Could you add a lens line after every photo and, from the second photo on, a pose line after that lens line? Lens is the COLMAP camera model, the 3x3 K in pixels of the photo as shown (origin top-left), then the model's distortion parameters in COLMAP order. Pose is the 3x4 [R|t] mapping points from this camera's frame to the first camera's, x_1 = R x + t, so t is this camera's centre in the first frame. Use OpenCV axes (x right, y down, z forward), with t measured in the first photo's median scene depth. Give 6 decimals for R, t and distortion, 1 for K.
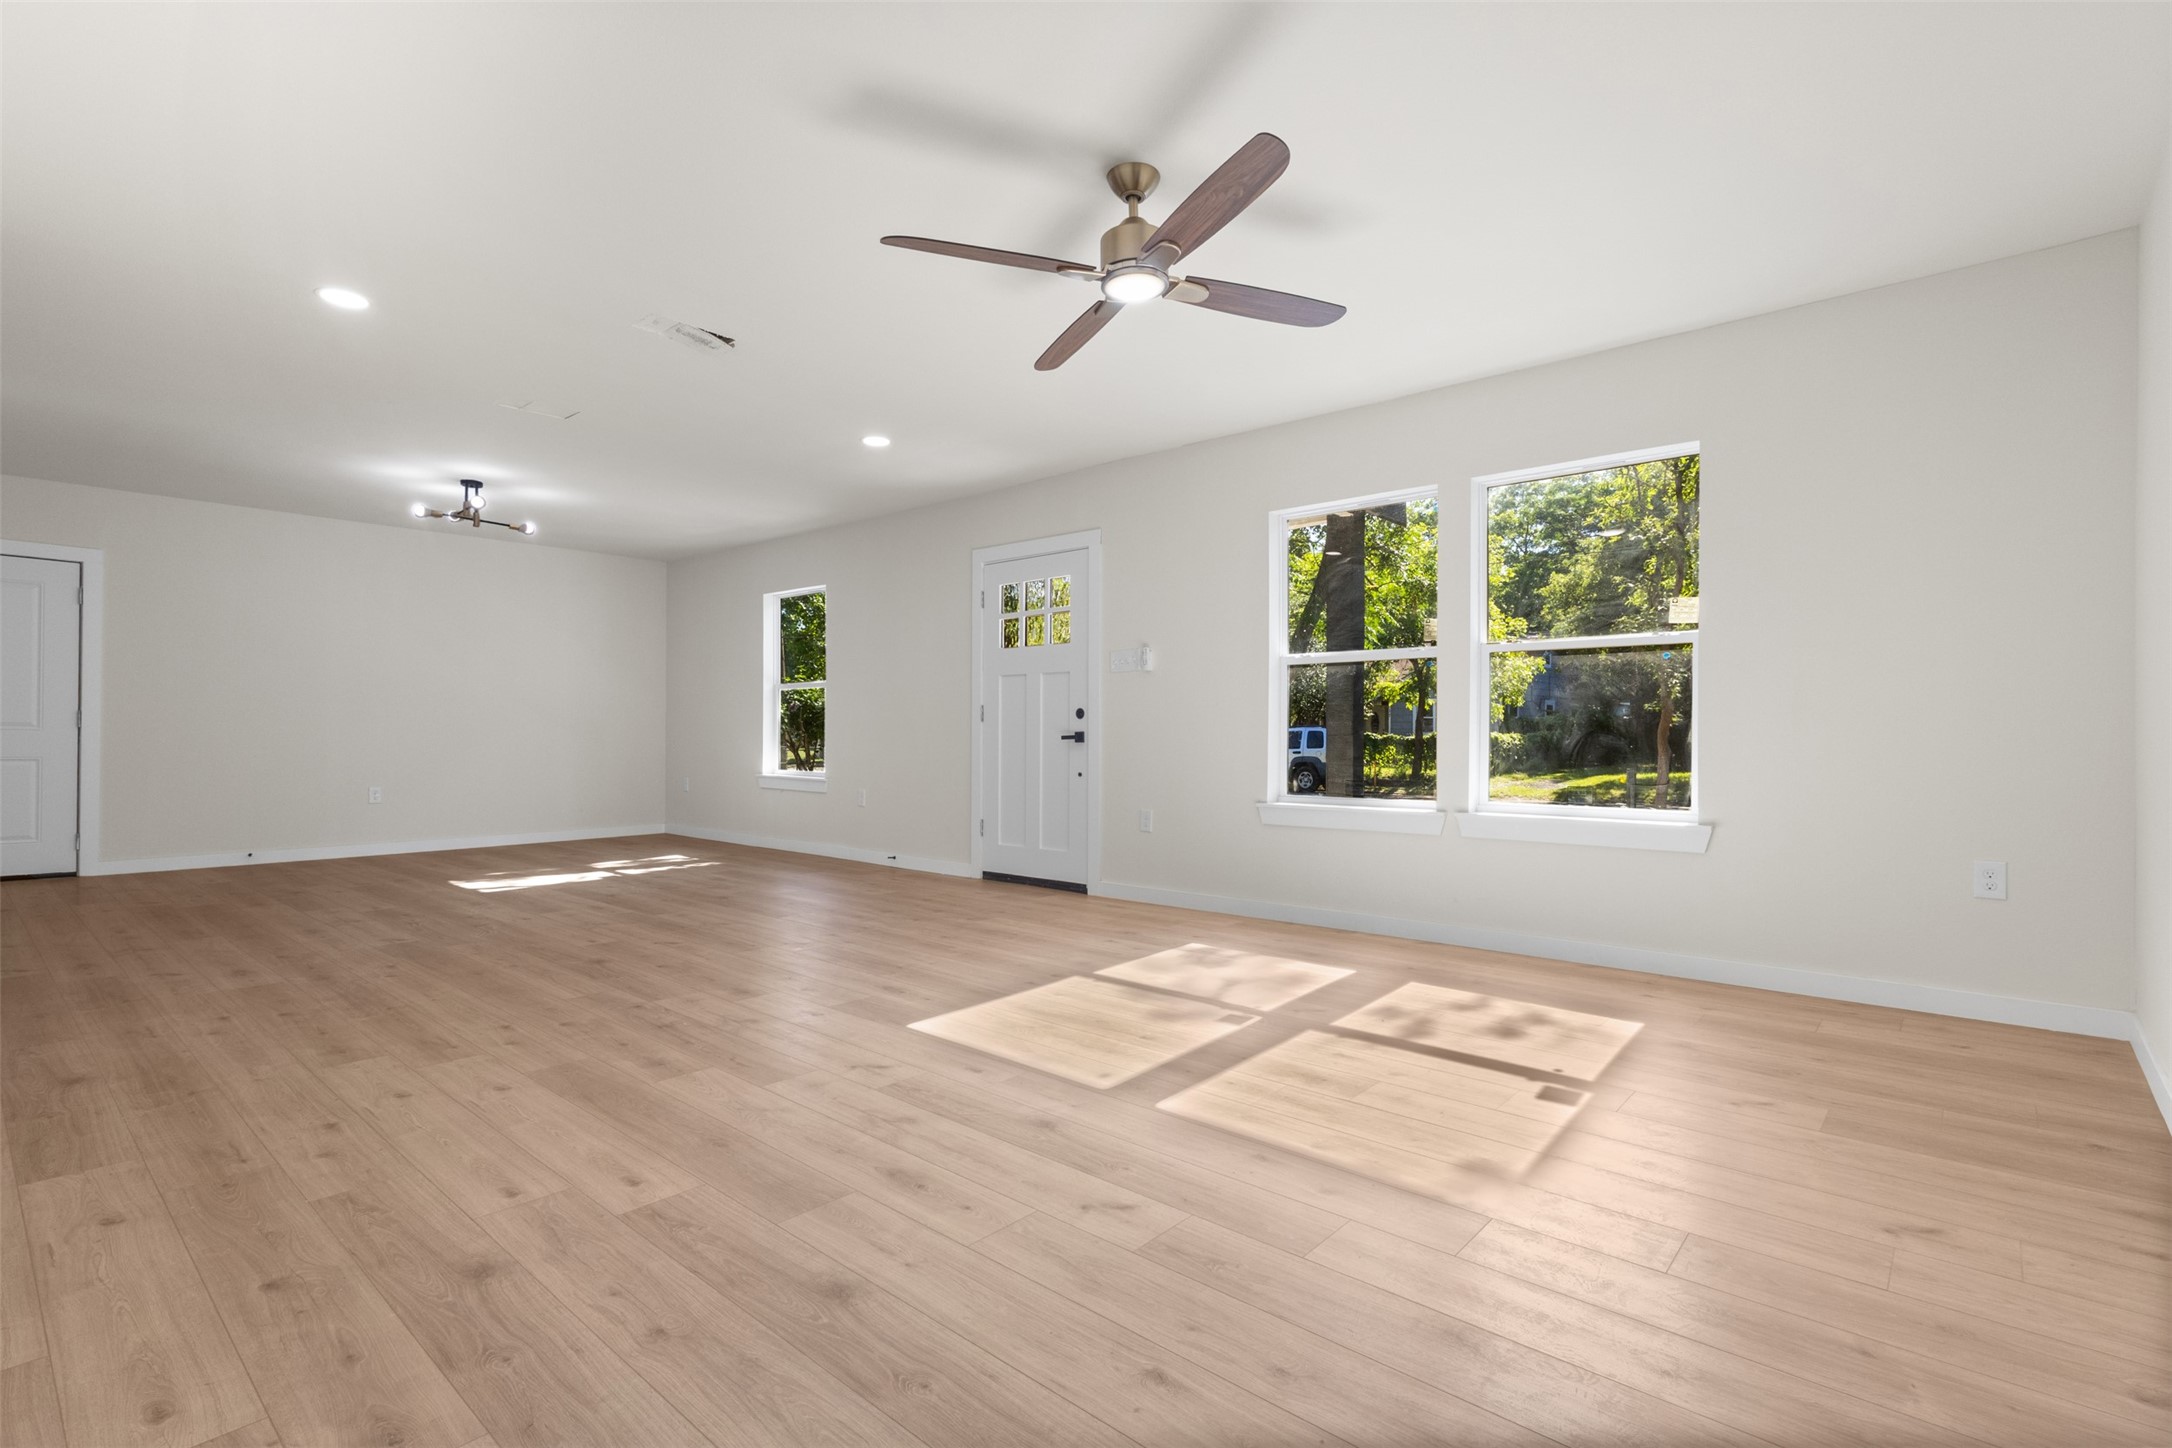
lens RADIAL K [[991.8, 0, 1086.0], [0, 991.8, 724.0], [0, 0, 1]] dist [0.001766, 0.000486]
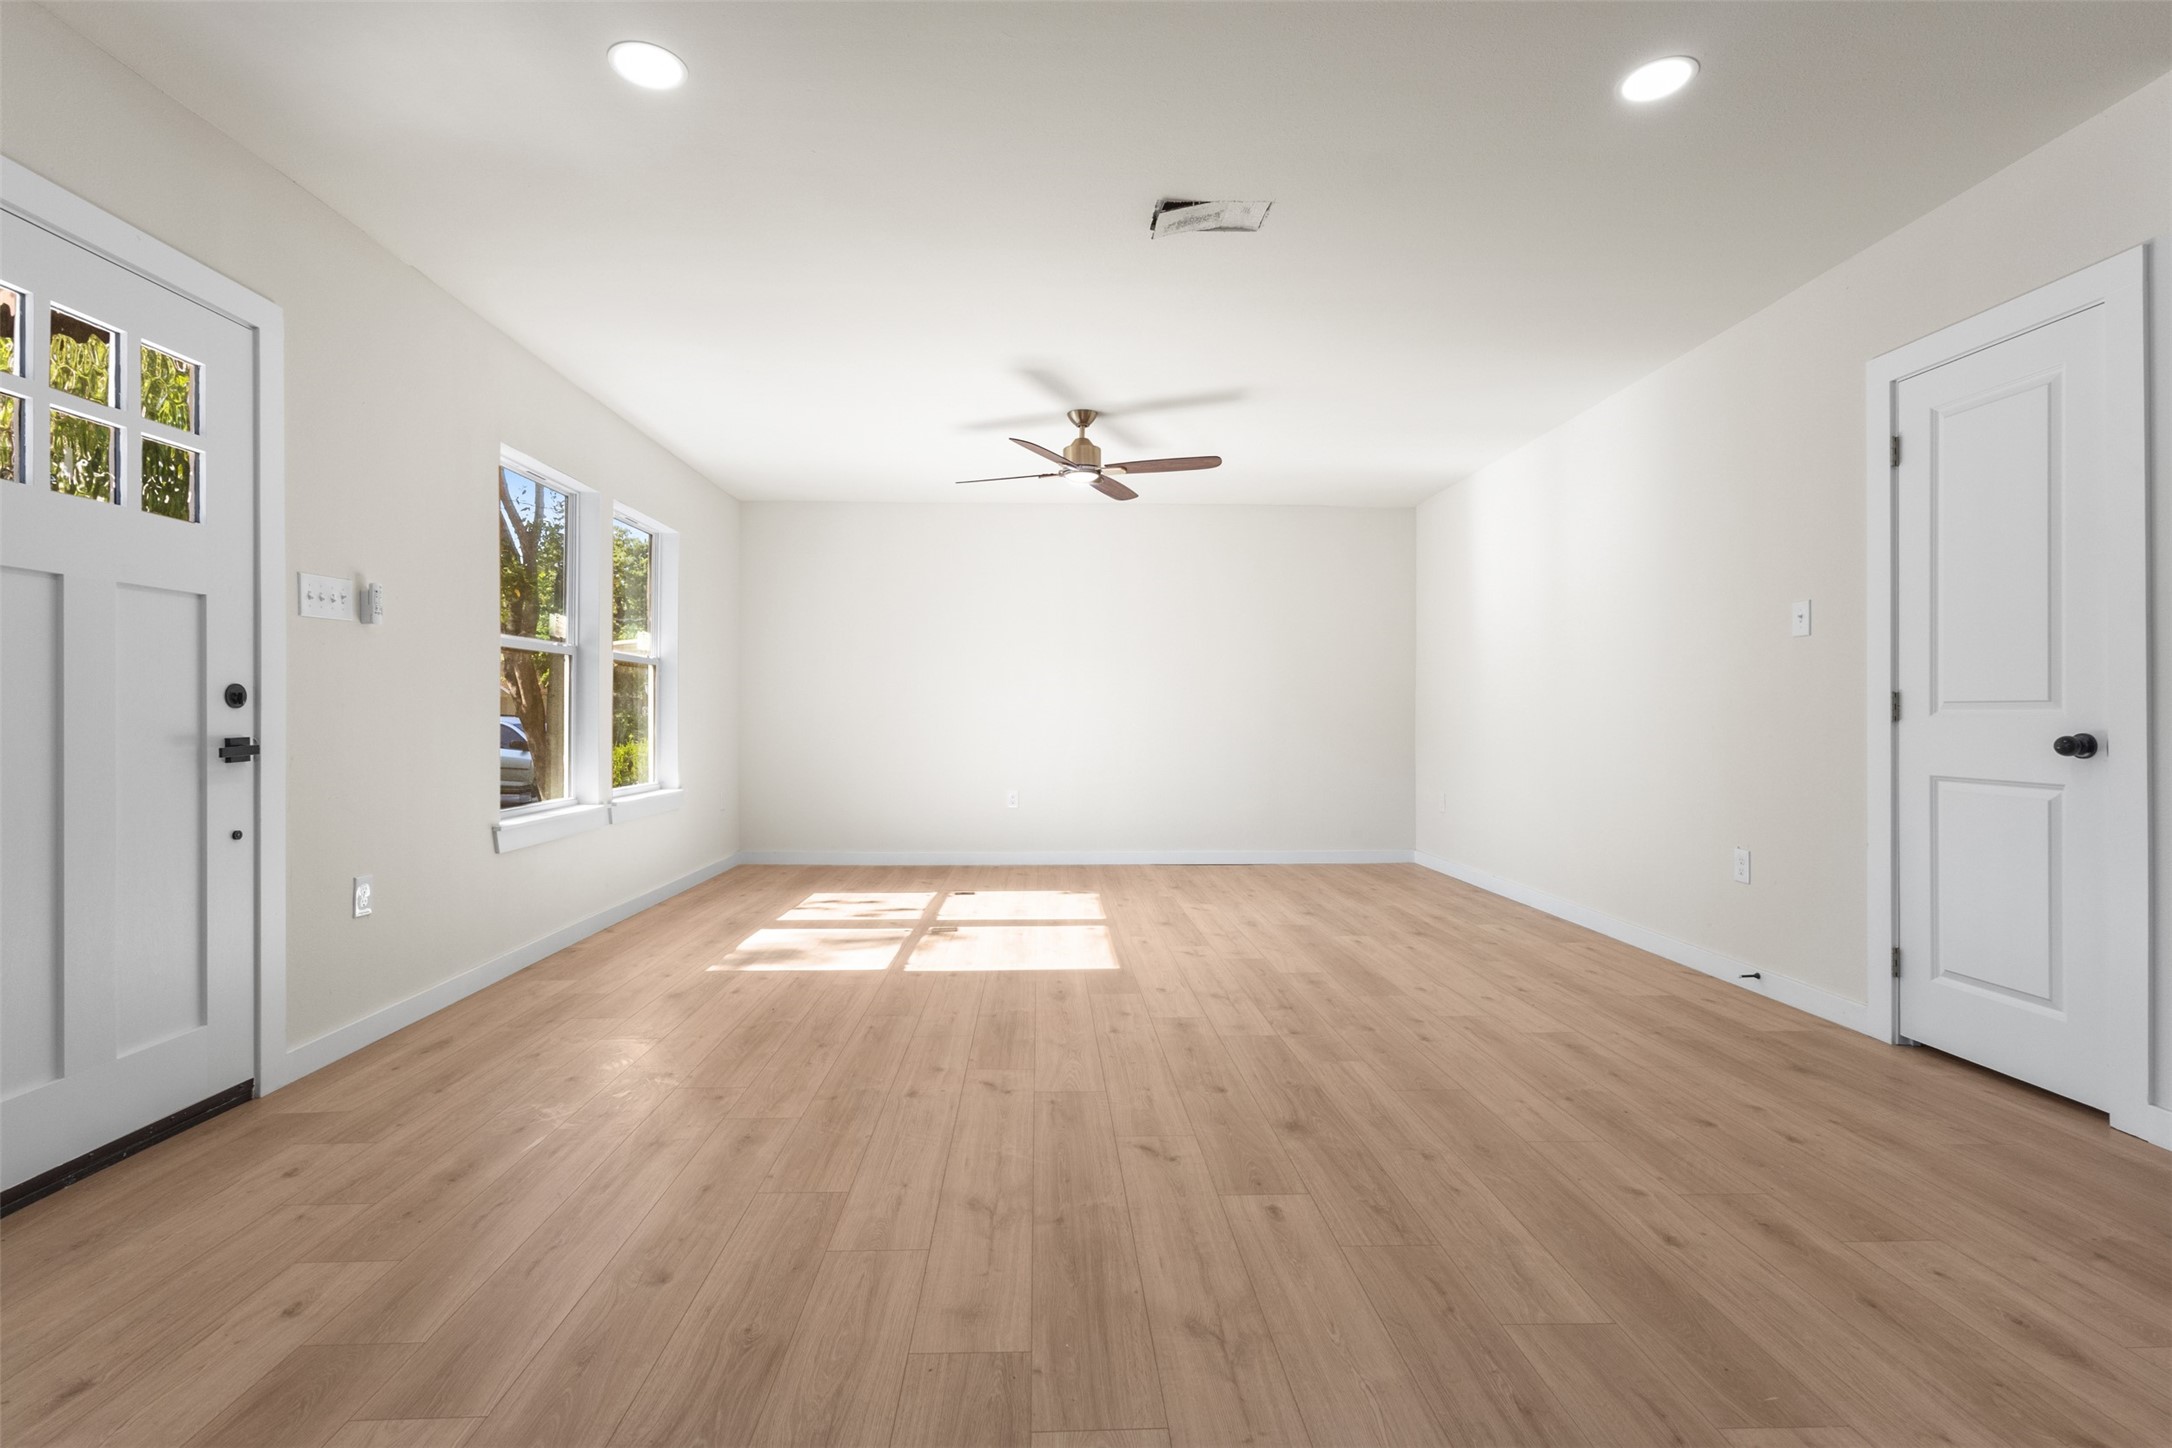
lens RADIAL K [[1003.2, 0, 1075.6], [0, 1003.2, 709.1], [0, 0, 1]] dist [0.000445, 0.000676]
pose [[-0.676576, 0.002038, 0.736370, -0.703617], [-0.006444, 0.999941, -0.008689, -0.003790], [-0.736344, -0.010624, -0.676524, 1.253902]]
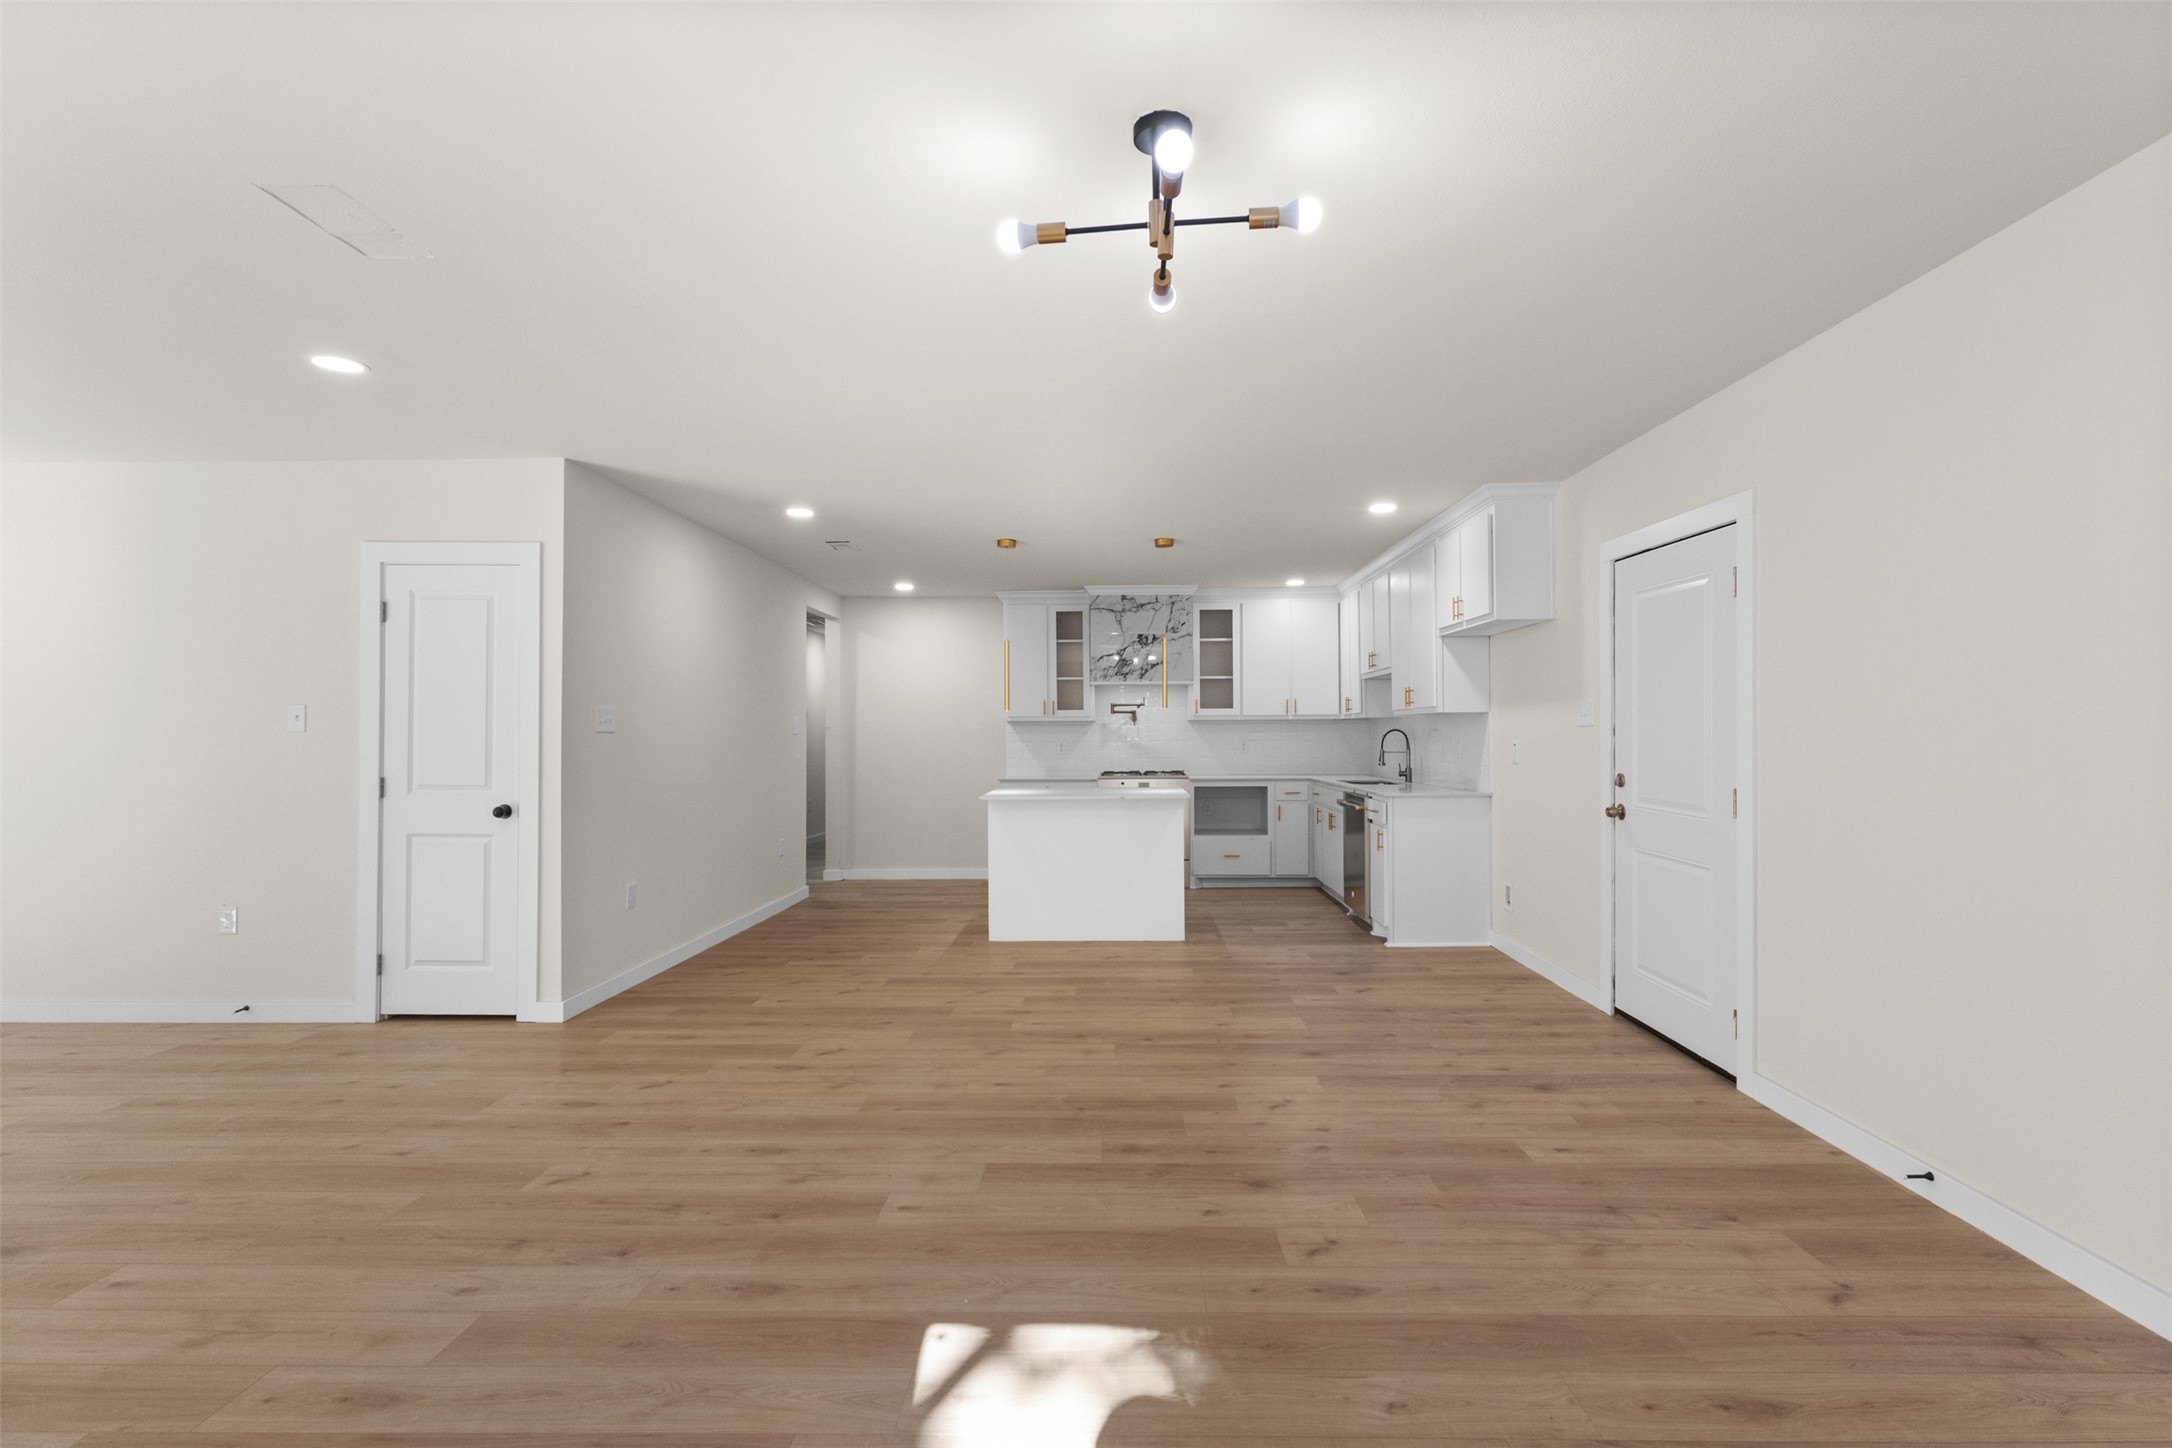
lens RADIAL K [[1011.5, 0, 1099.4], [0, 1011.5, 720.4], [0, 0, 1]] dist [-0.001395, 0.001061]
pose [[-0.767586, -0.014039, -0.640792, -0.500085], [-0.000033, 0.999761, -0.021865, -0.055190], [0.640945, -0.016762, -0.767403, 1.573589]]
